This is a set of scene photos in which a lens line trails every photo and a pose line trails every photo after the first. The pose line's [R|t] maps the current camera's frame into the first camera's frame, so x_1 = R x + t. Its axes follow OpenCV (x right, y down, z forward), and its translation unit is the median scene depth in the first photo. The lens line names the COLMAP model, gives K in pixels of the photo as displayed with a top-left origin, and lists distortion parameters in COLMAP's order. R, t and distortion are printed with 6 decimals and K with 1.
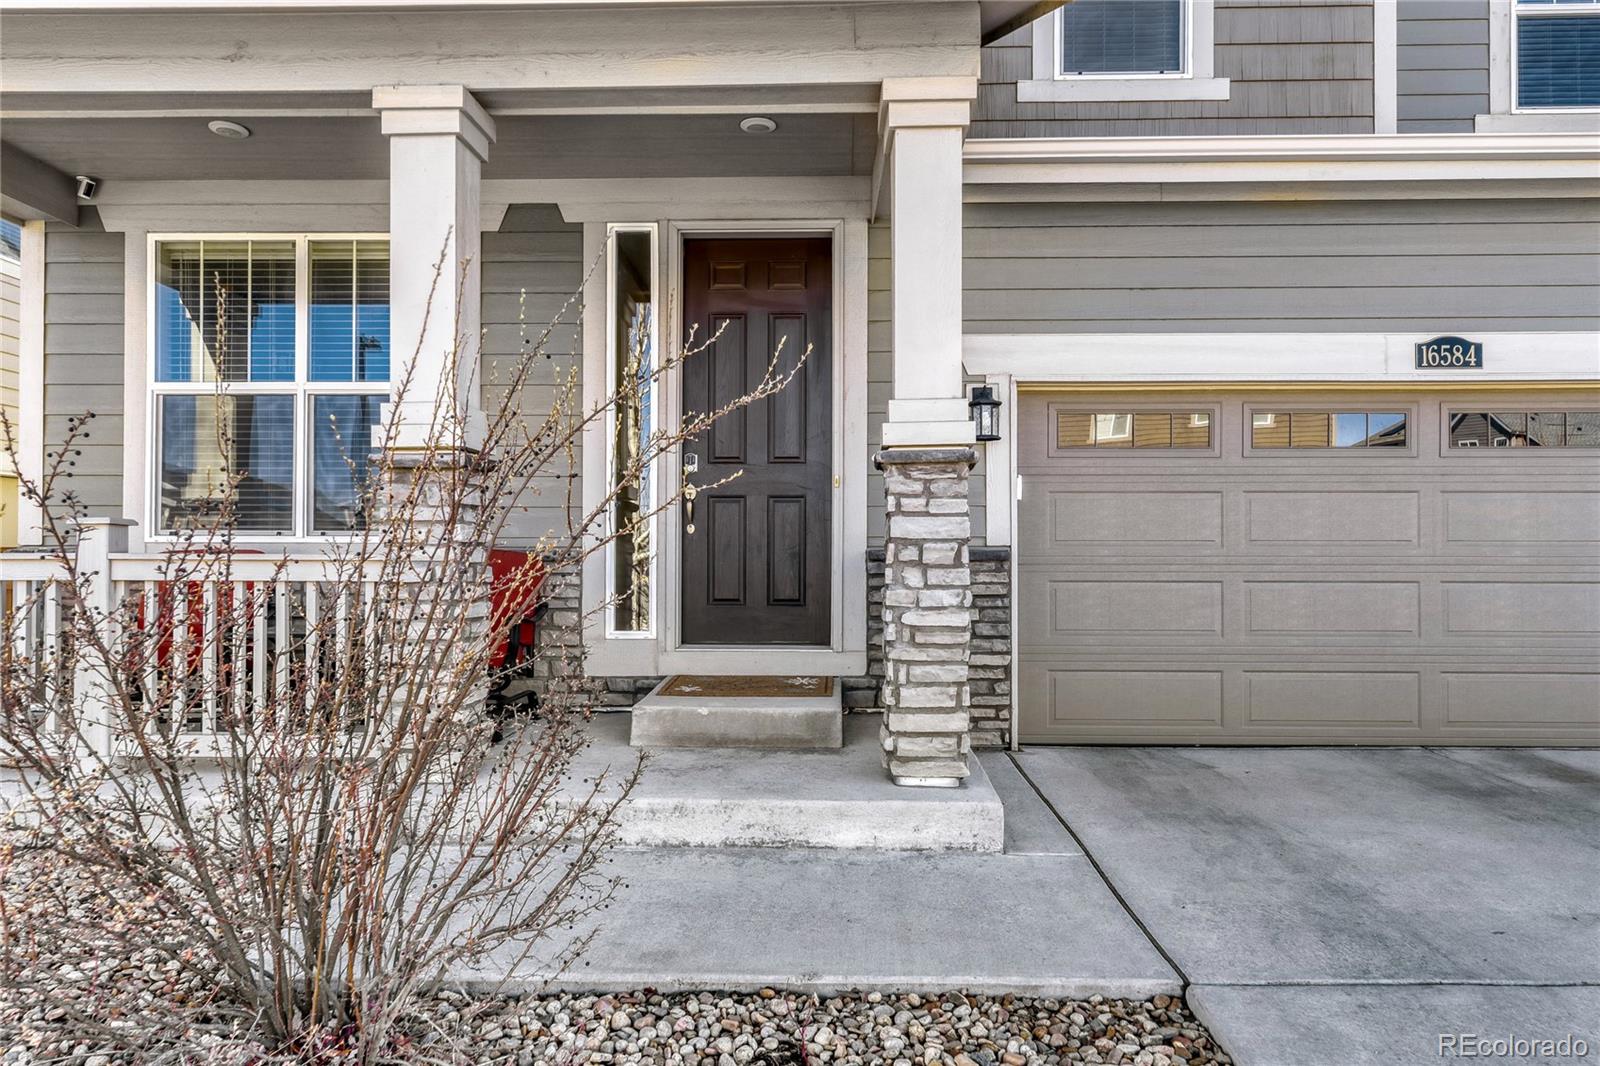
lens RADIAL K [[1062.6, 0, 807.6], [0, 1062.6, 562.7], [0, 0, 1]] dist [-0.006493, -0.002078]
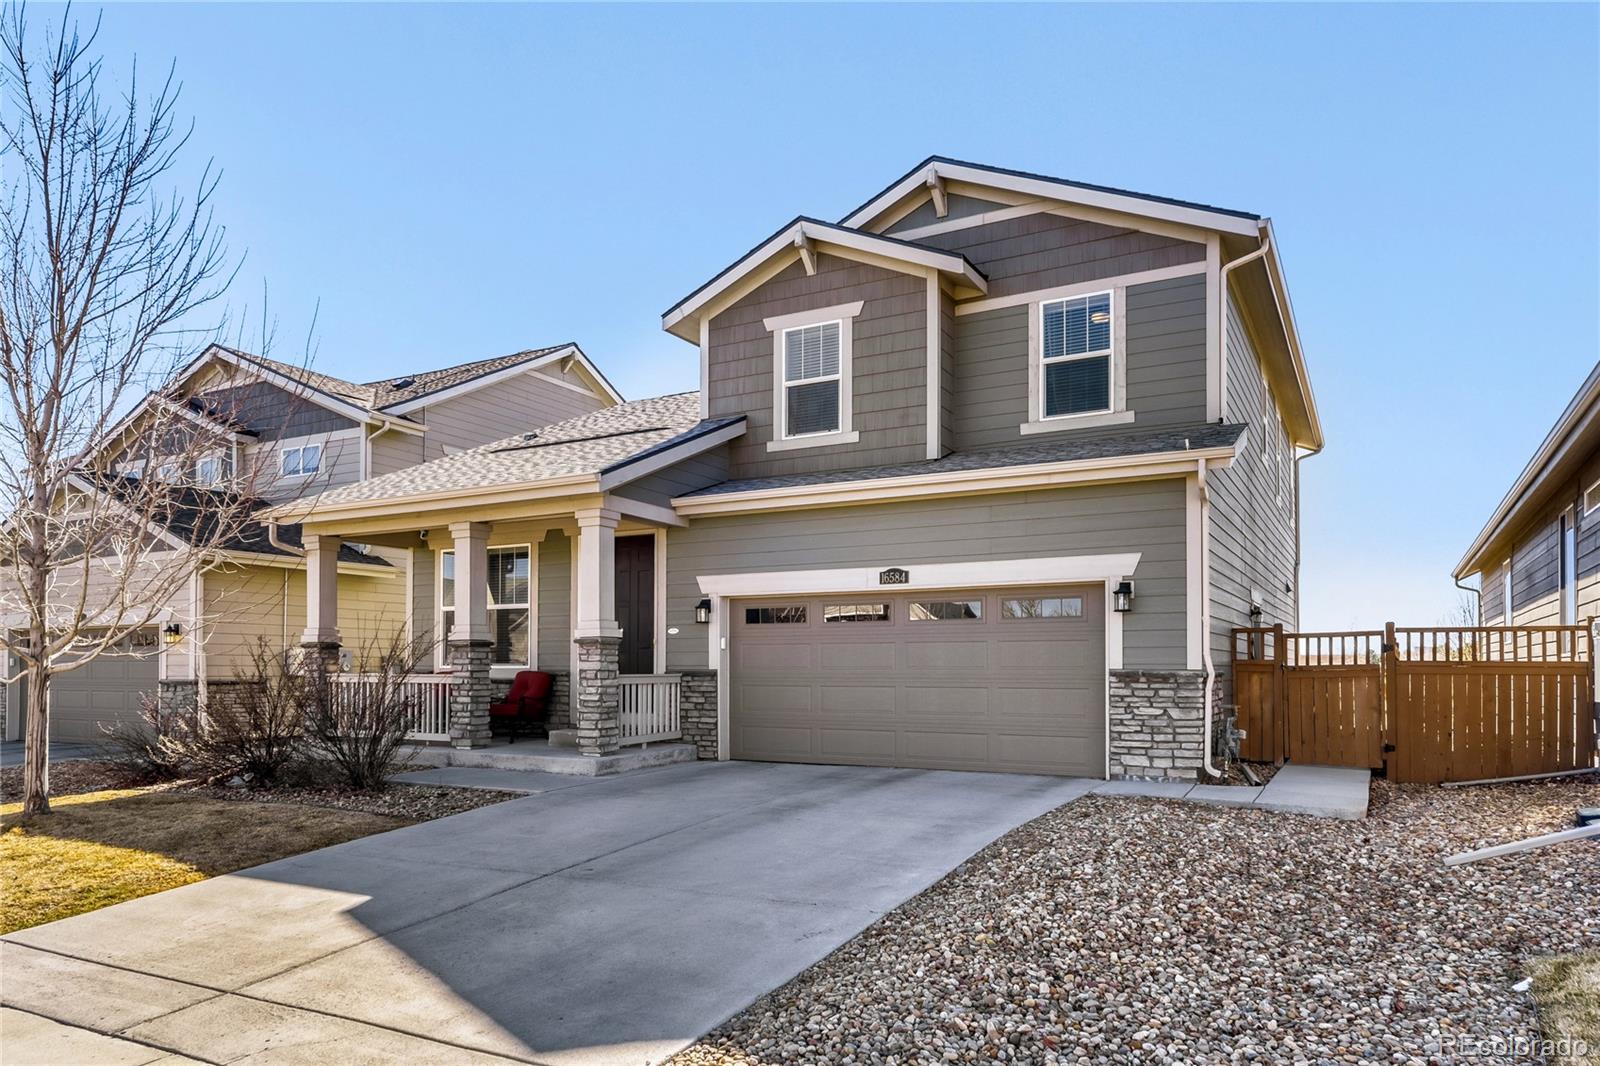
lens RADIAL K [[1072.4, 0, 799.5], [0, 1072.4, 656.3], [0, 0, 1]] dist [-0.004089, -0.000003]
pose [[0.889010, -0.006481, -0.457842, 1.401062], [0.001340, 0.999932, -0.011553, -0.017495], [0.457886, 0.009658, 0.888958, -0.947441]]
